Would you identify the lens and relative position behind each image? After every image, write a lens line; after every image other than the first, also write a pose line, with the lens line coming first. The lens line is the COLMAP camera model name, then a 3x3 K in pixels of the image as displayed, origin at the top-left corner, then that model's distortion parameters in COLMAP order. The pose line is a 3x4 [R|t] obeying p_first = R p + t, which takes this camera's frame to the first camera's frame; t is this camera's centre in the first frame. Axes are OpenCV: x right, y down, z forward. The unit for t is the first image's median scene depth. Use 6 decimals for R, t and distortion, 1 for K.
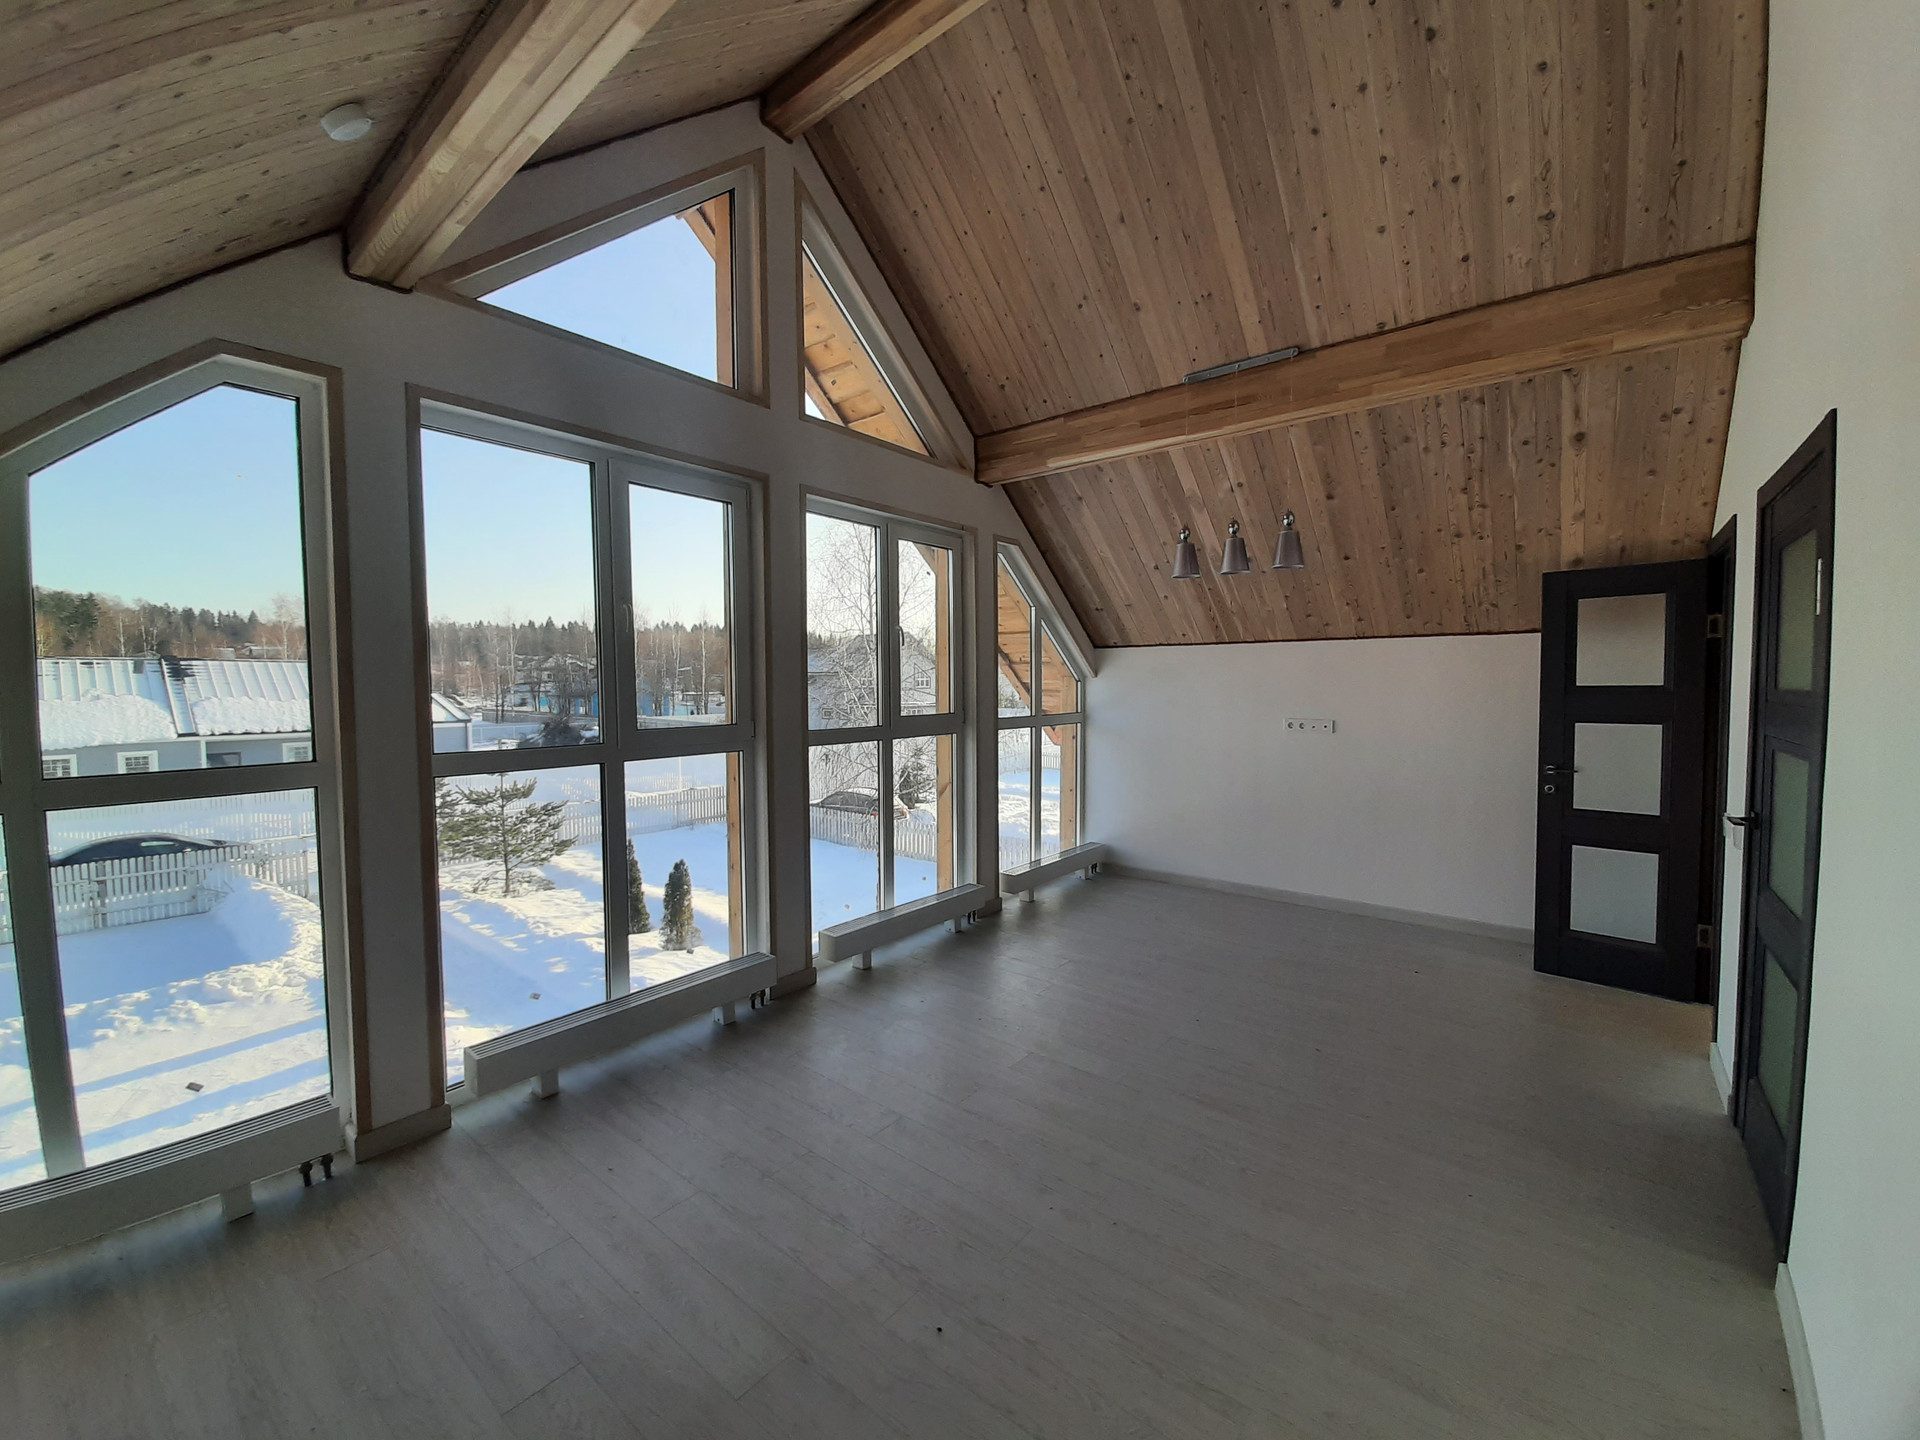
lens RADIAL K [[761.3, 0, 976.1], [0, 761.3, 724.8], [0, 0, 1]] dist [-0.002190, -0.000421]
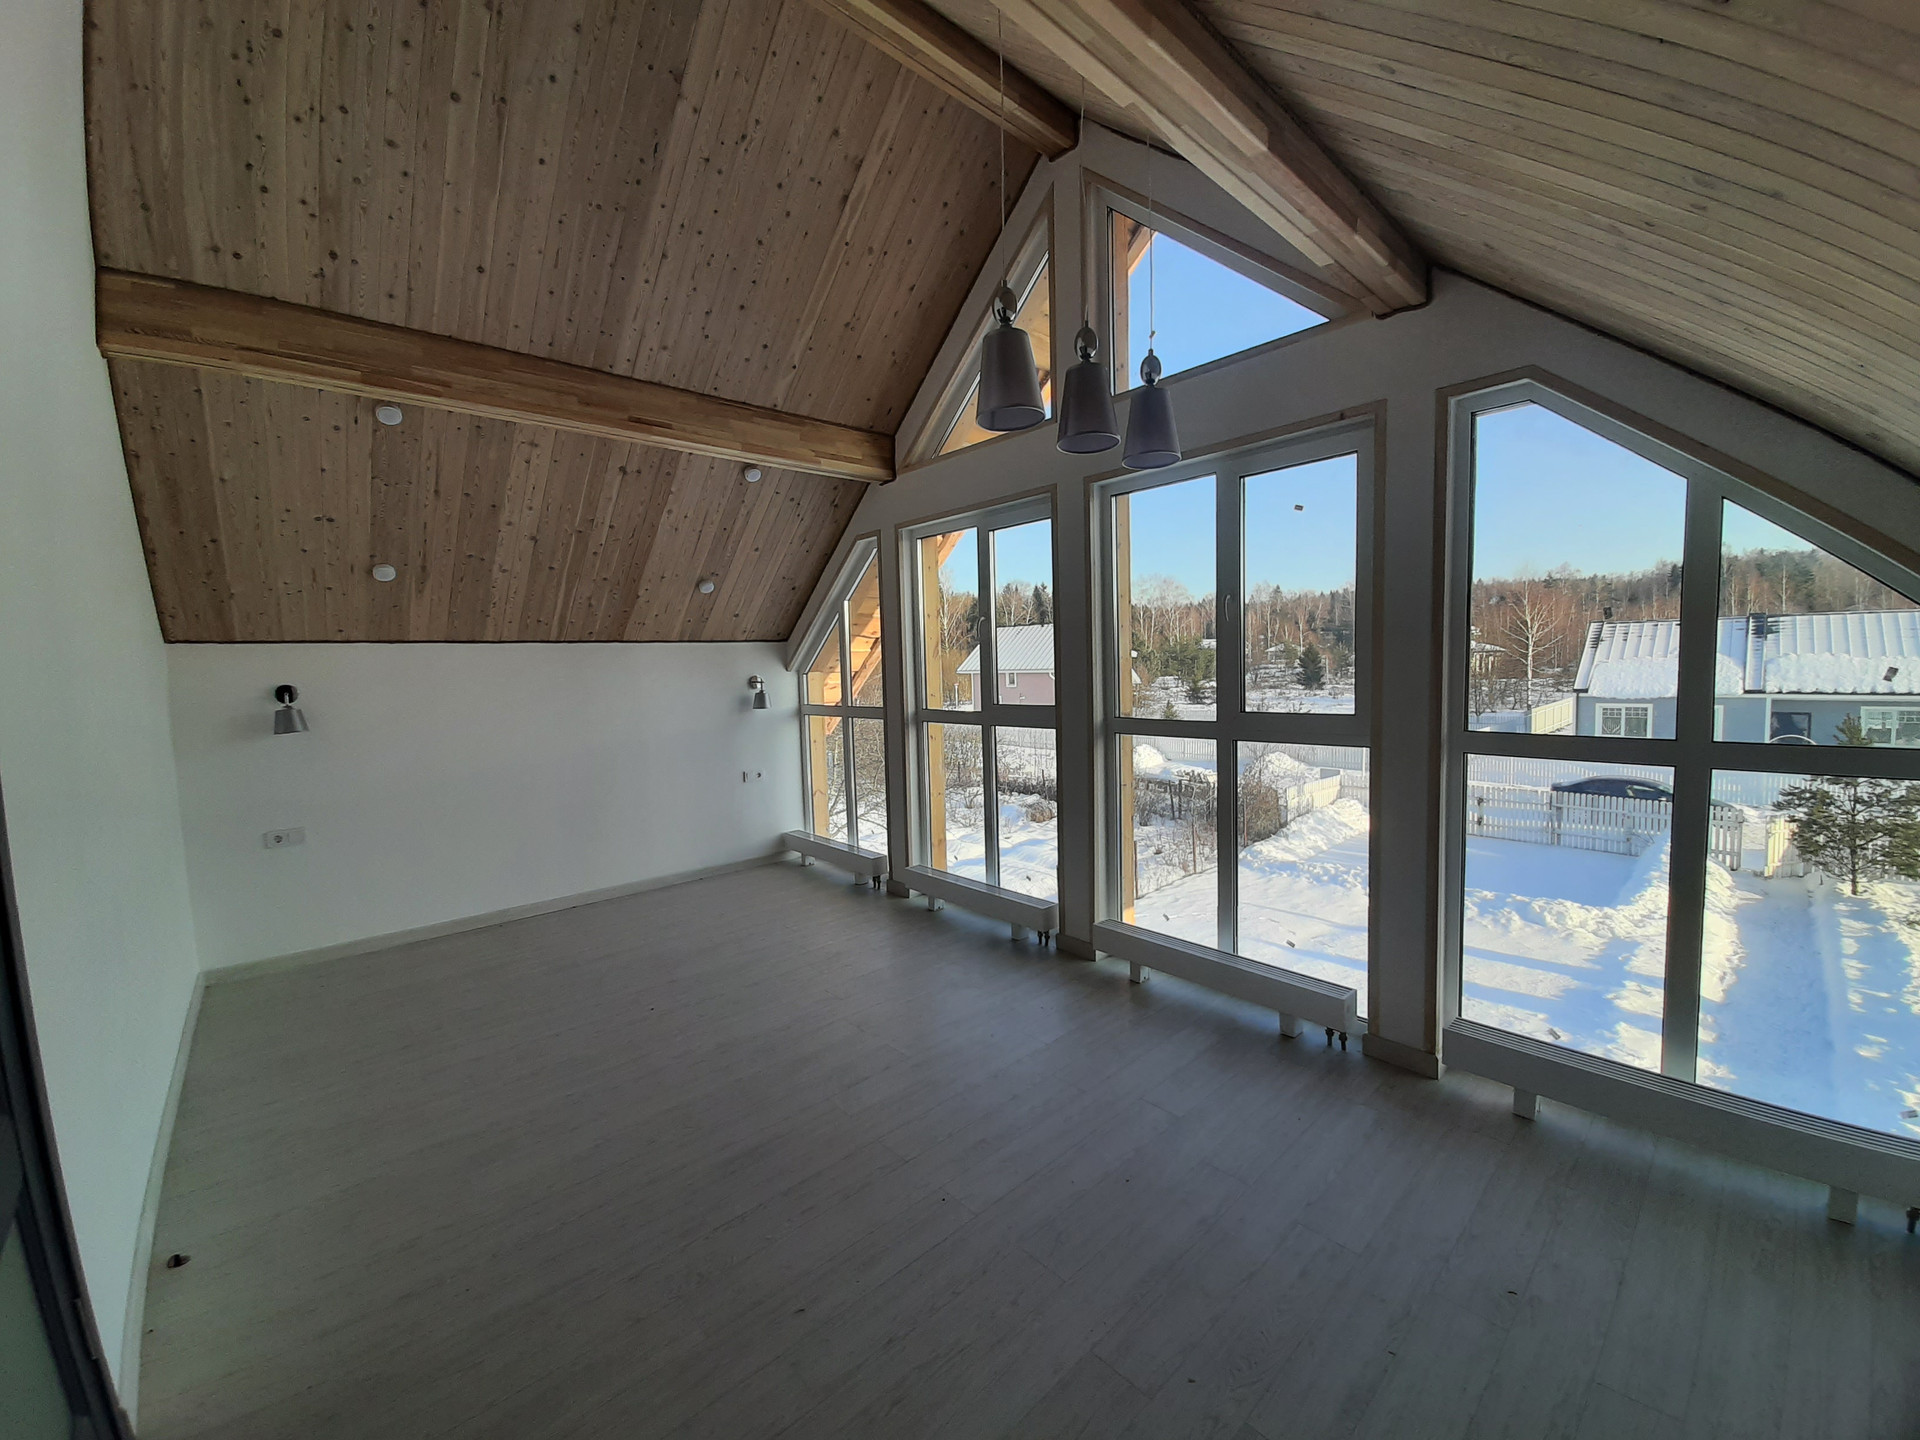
lens RADIAL K [[761.3, 0, 975.8], [0, 761.3, 713.0], [0, 0, 1]] dist [-0.002190, -0.000421]
pose [[-0.130121, 0.074328, -0.988708, 0.230433], [-0.028764, 0.996483, 0.078698, -0.020606], [0.991081, 0.038679, -0.127526, 0.276957]]
